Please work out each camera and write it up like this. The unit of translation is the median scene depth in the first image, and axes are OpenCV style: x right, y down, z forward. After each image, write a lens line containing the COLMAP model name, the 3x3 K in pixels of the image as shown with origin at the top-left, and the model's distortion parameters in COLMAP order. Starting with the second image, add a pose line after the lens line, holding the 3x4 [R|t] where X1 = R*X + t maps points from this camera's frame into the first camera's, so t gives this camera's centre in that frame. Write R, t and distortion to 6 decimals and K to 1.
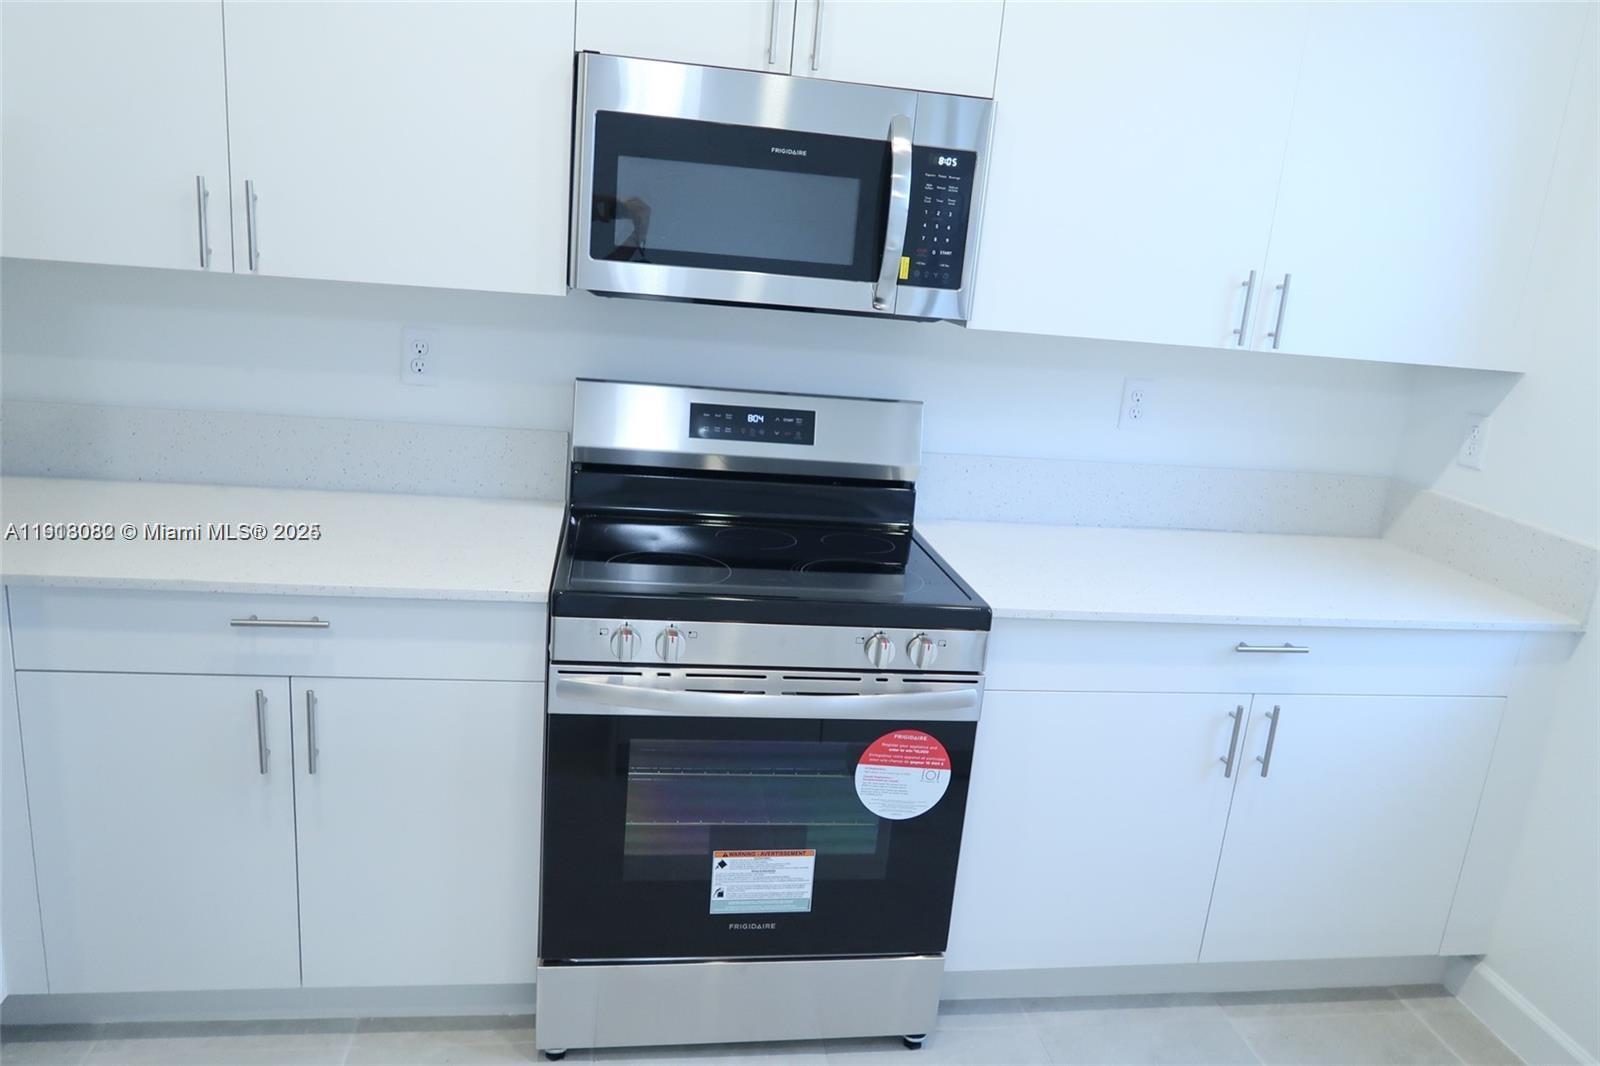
lens RADIAL K [[1101.9, 0, 804.4], [0, 1101.9, 526.2], [0, 0, 1]] dist [-0.024998, 0.007934]
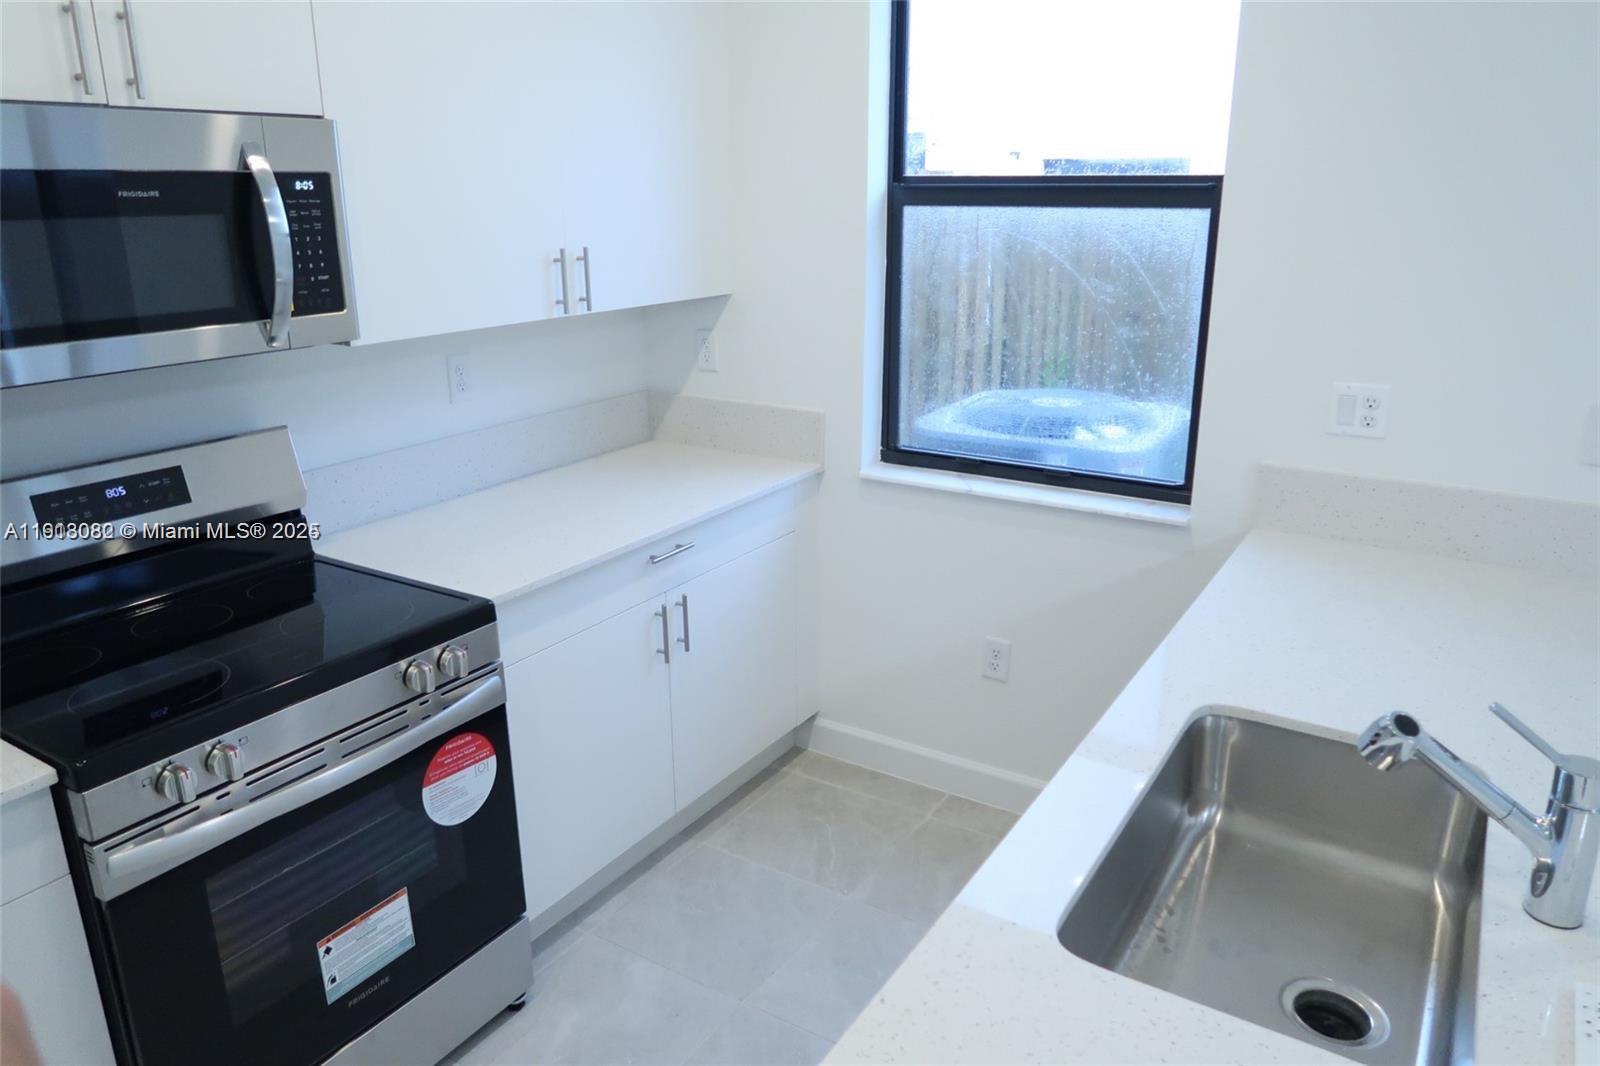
lens RADIAL K [[1101.9, 0, 804.4], [0, 1101.9, 526.2], [0, 0, 1]] dist [-0.024998, 0.007934]
pose [[0.656841, -0.304395, 0.689857, -0.331752], [0.246974, 0.951278, 0.184591, -0.111746], [-0.712435, 0.049130, 0.700016, 0.020308]]
